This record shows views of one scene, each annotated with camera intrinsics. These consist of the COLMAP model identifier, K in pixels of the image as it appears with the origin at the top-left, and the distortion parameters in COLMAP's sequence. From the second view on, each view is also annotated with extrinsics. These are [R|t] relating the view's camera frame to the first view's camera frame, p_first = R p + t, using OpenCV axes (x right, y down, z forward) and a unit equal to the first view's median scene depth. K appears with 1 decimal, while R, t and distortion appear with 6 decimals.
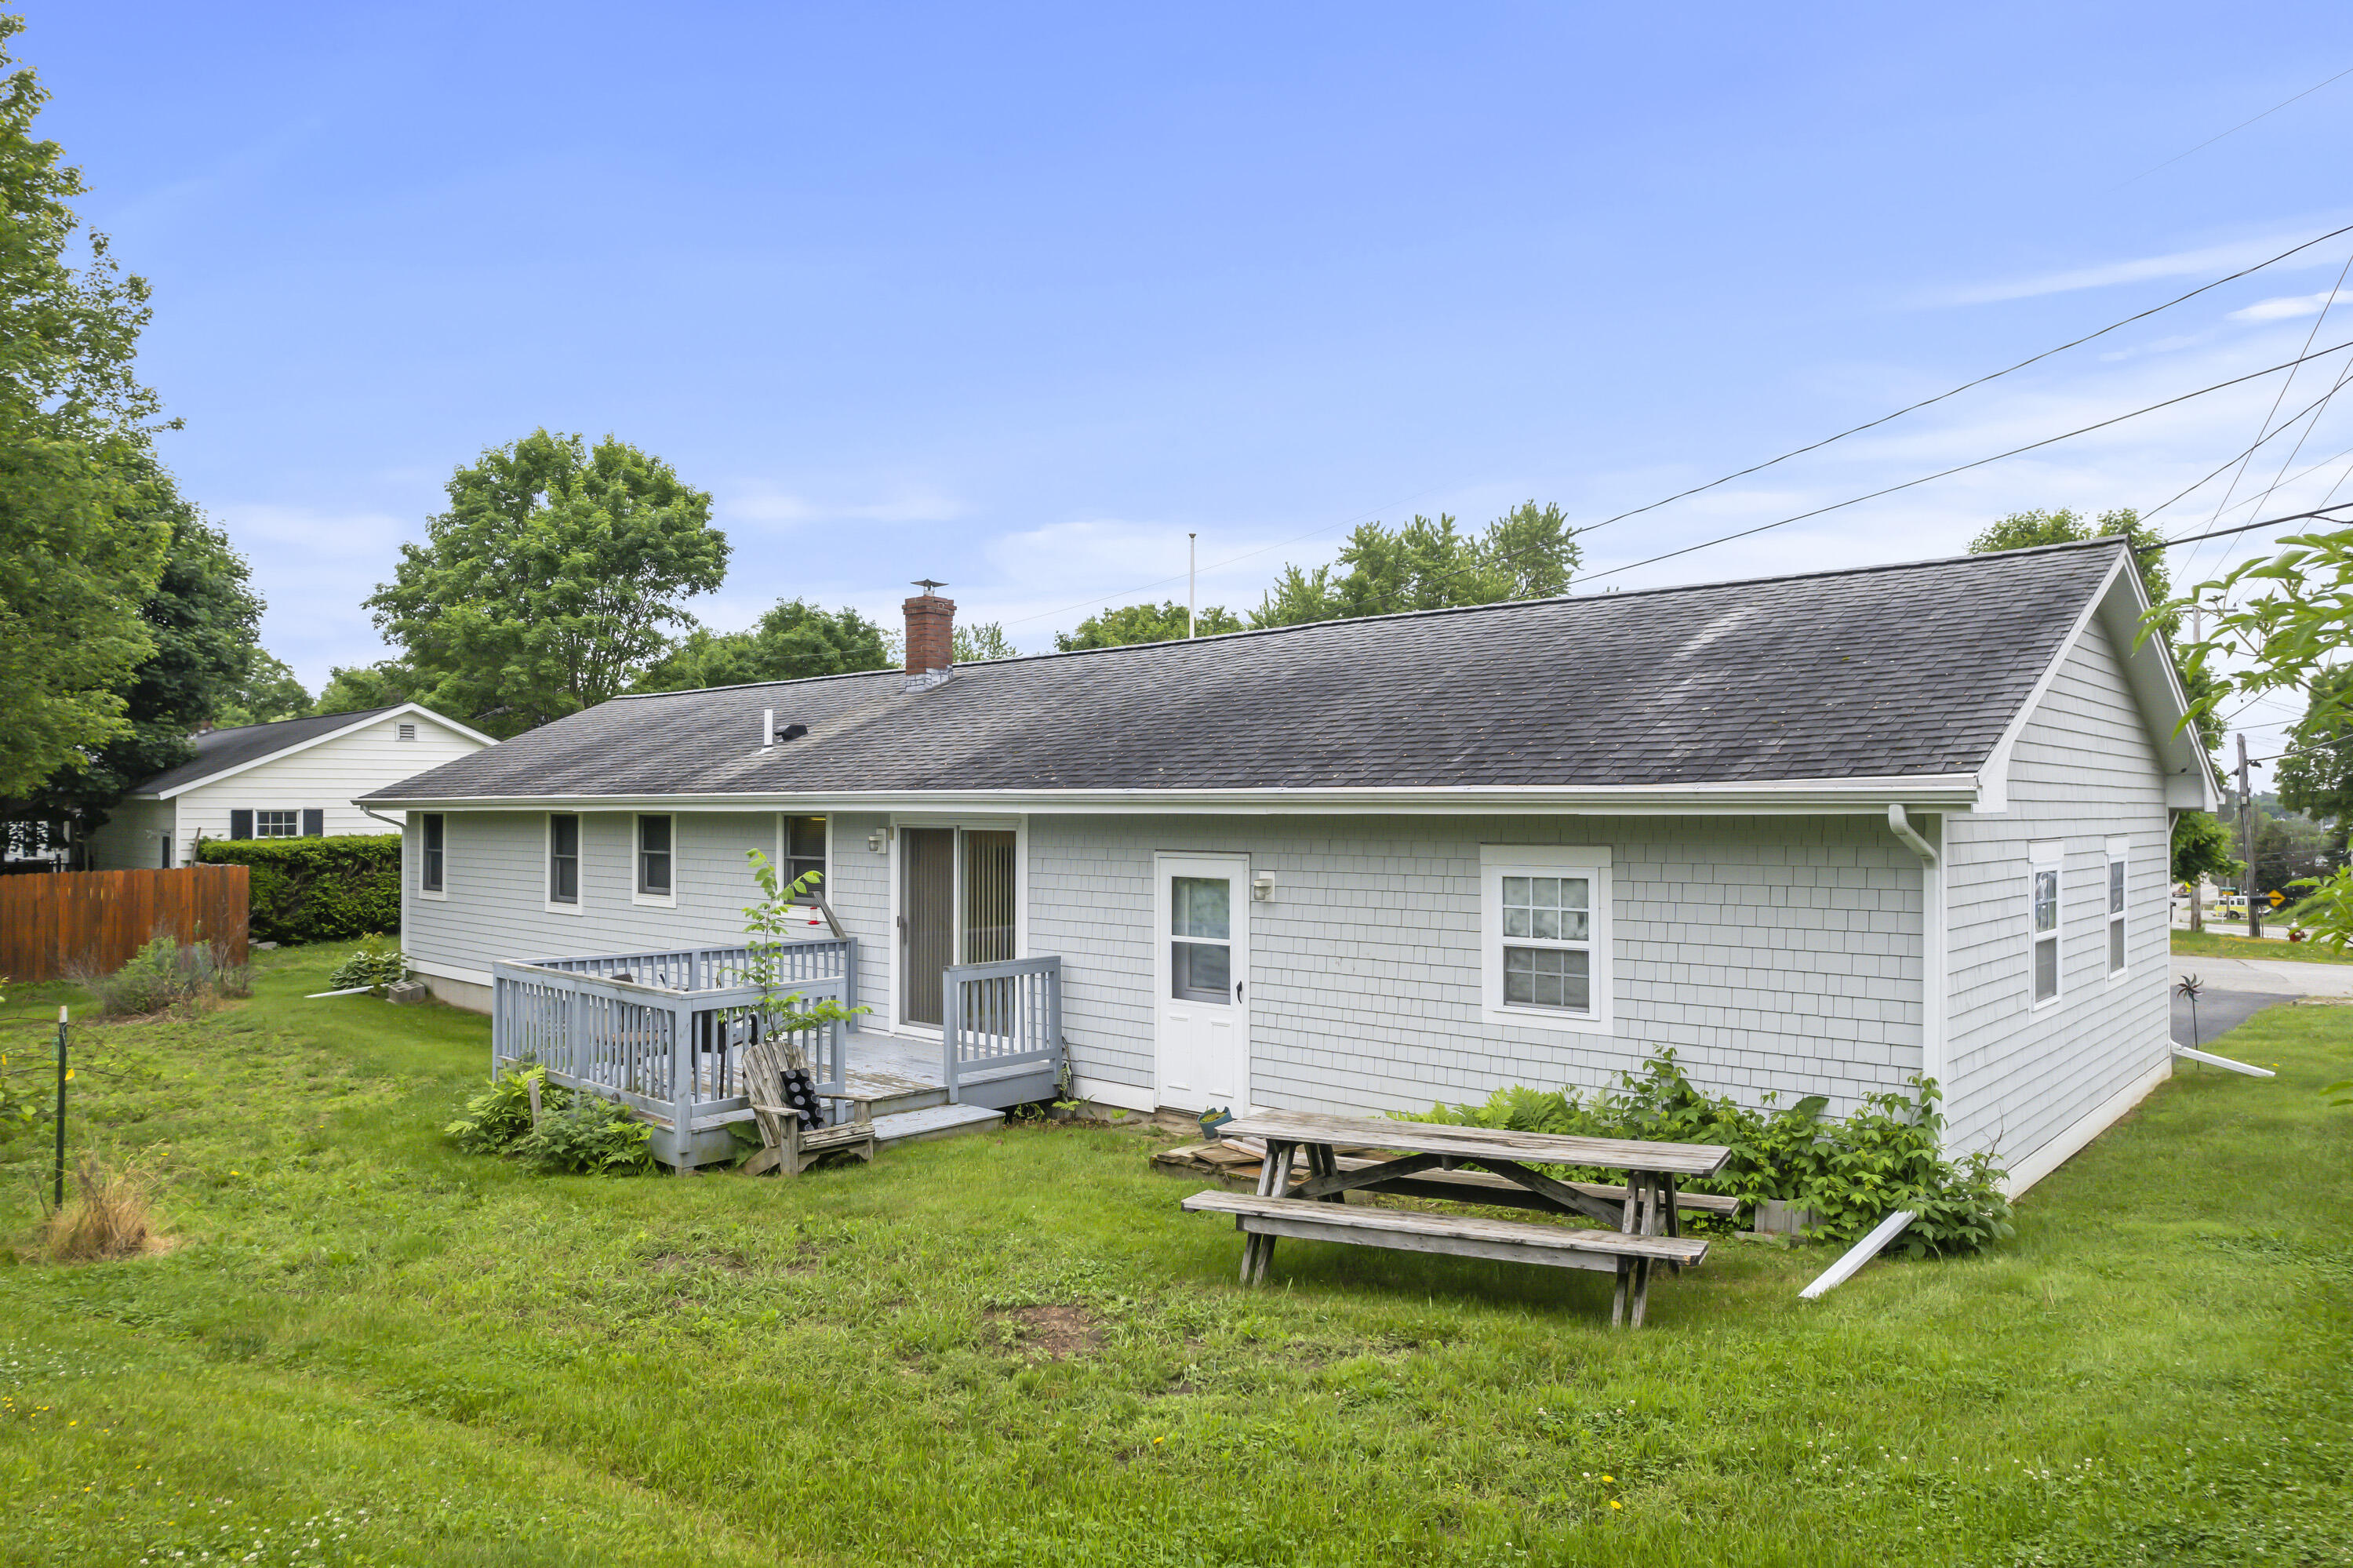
lens RADIAL K [[1507.1, 0, 1191.3], [0, 1507.1, 799.3], [0, 0, 1]] dist [-0.073272, 0.054380]
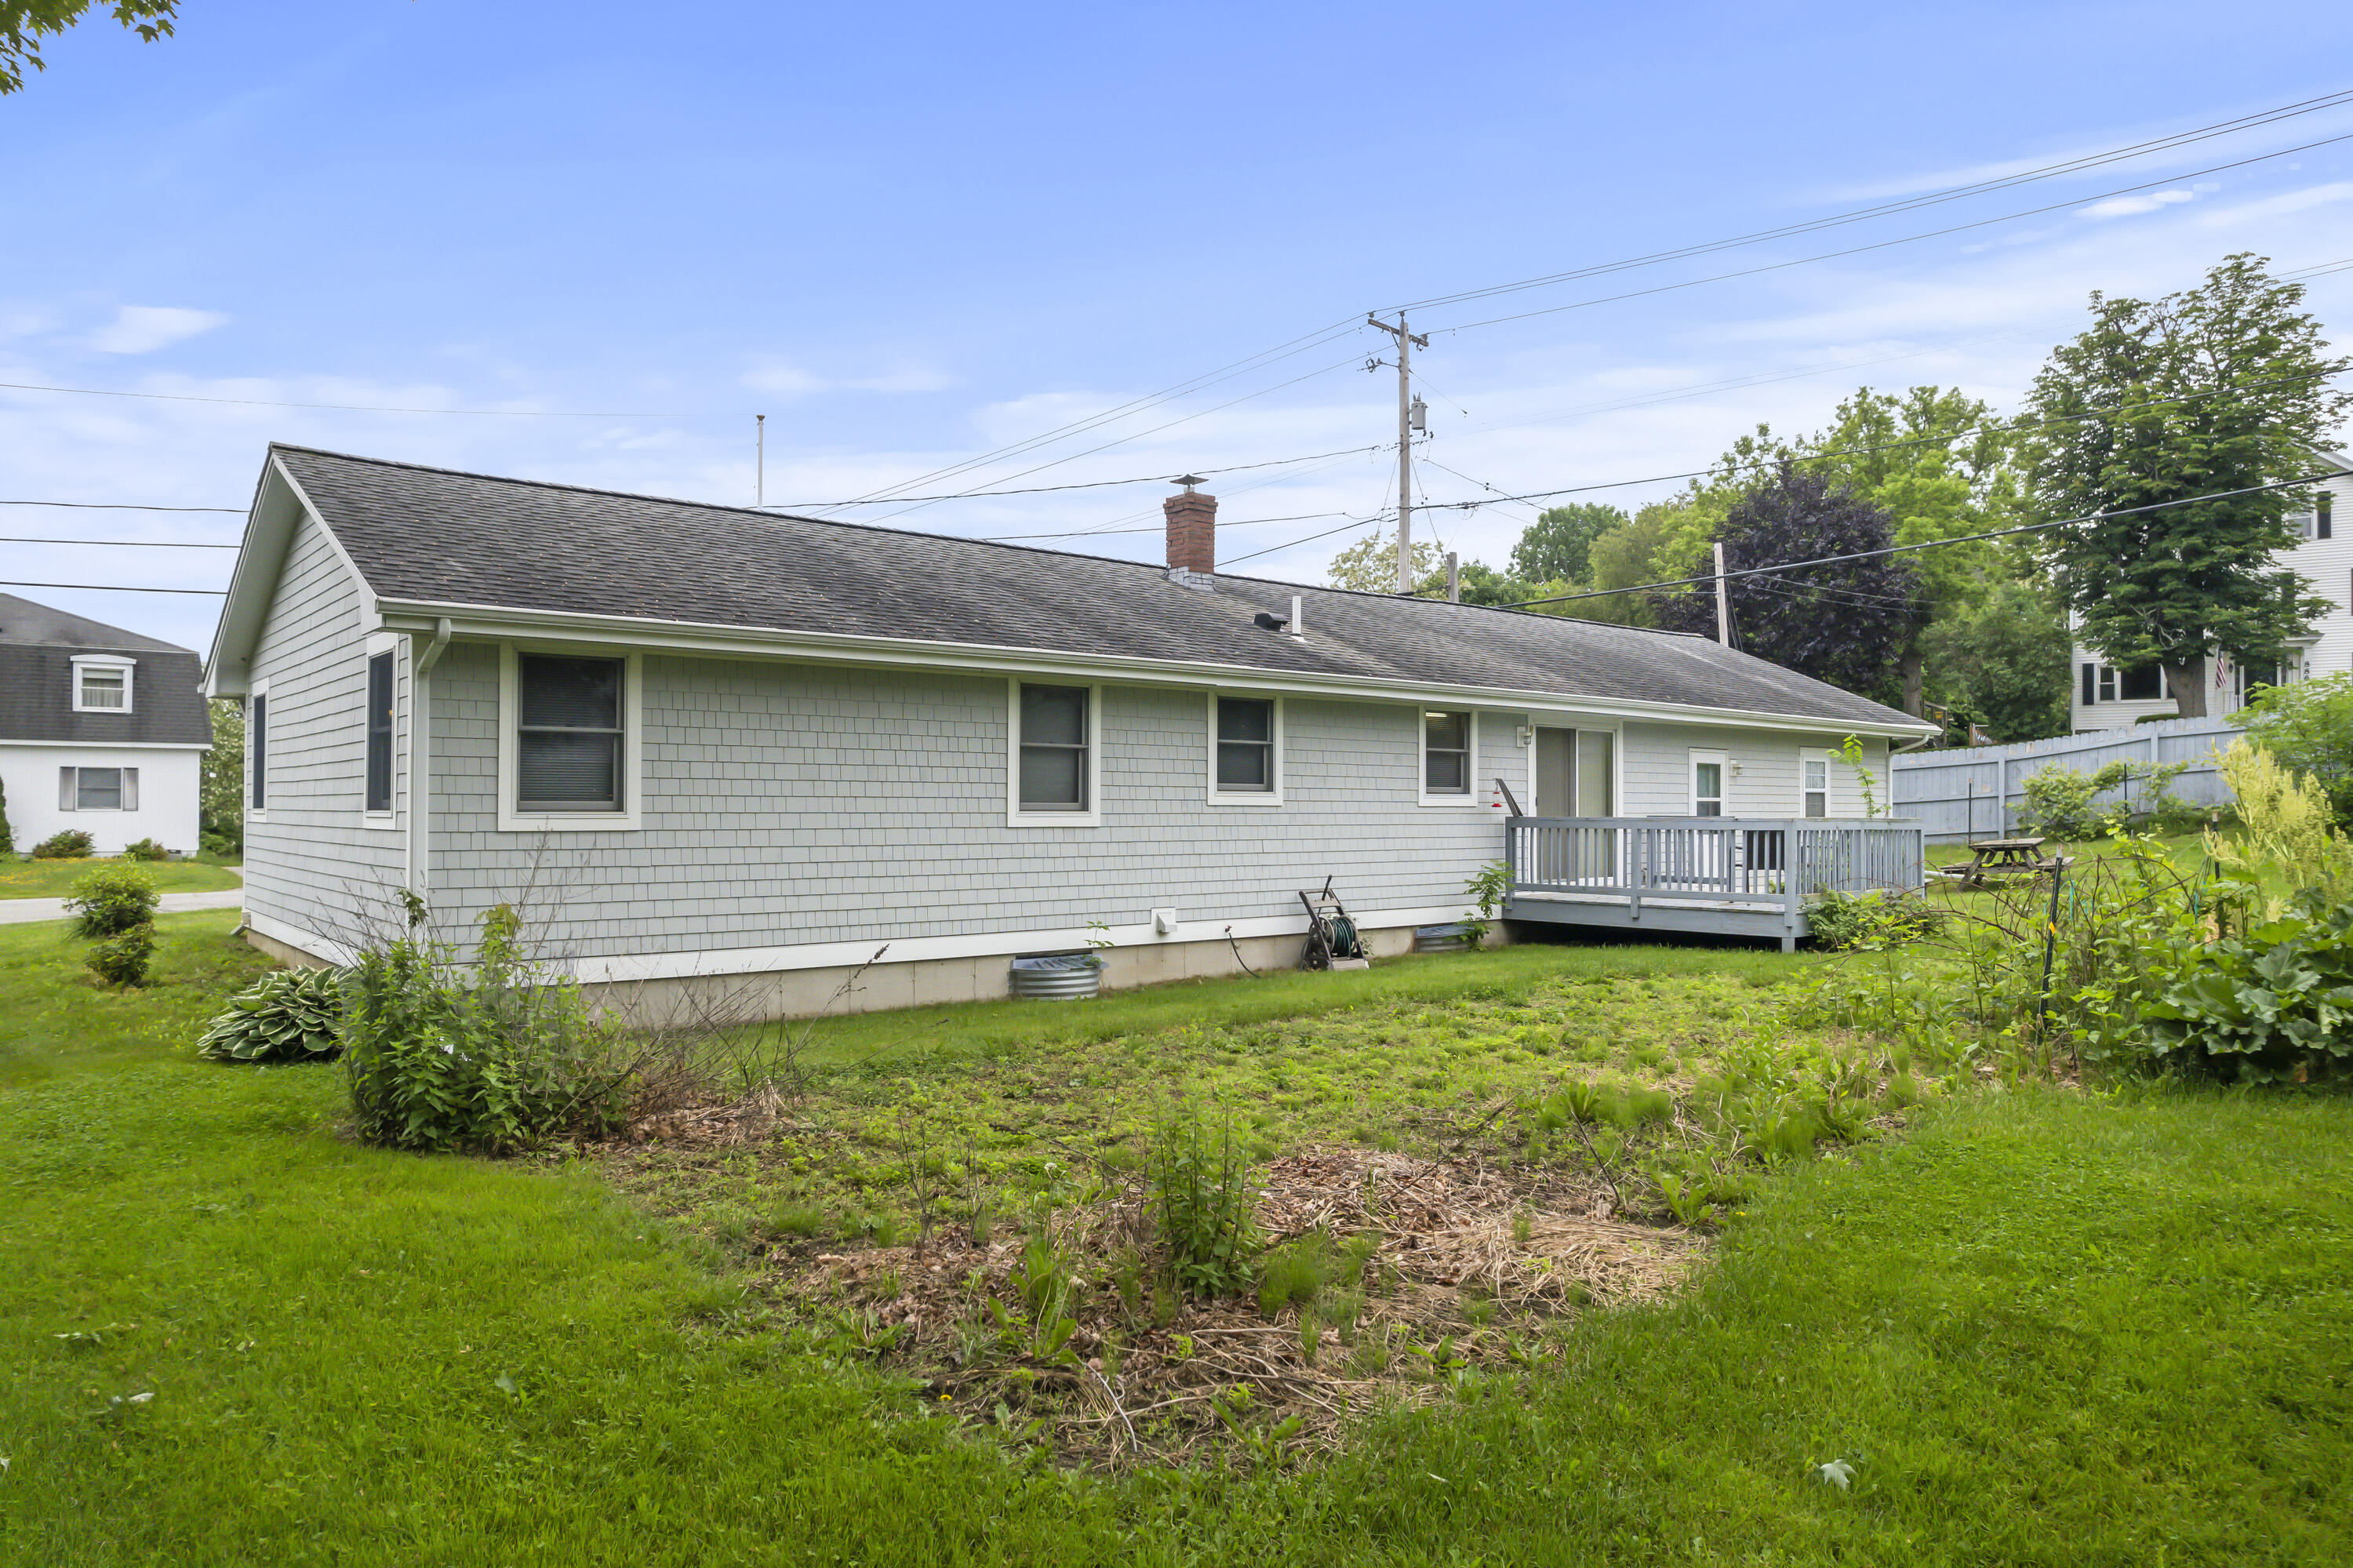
lens RADIAL K [[1507.1, 0, 1191.3], [0, 1507.1, 799.3], [0, 0, 1]] dist [-0.073272, 0.054380]
pose [[0.139527, 0.004554, 0.990208, -1.759034], [-0.010912, 0.999936, -0.003061, 0.103105], [-0.990158, -0.010378, 0.139568, 1.321787]]
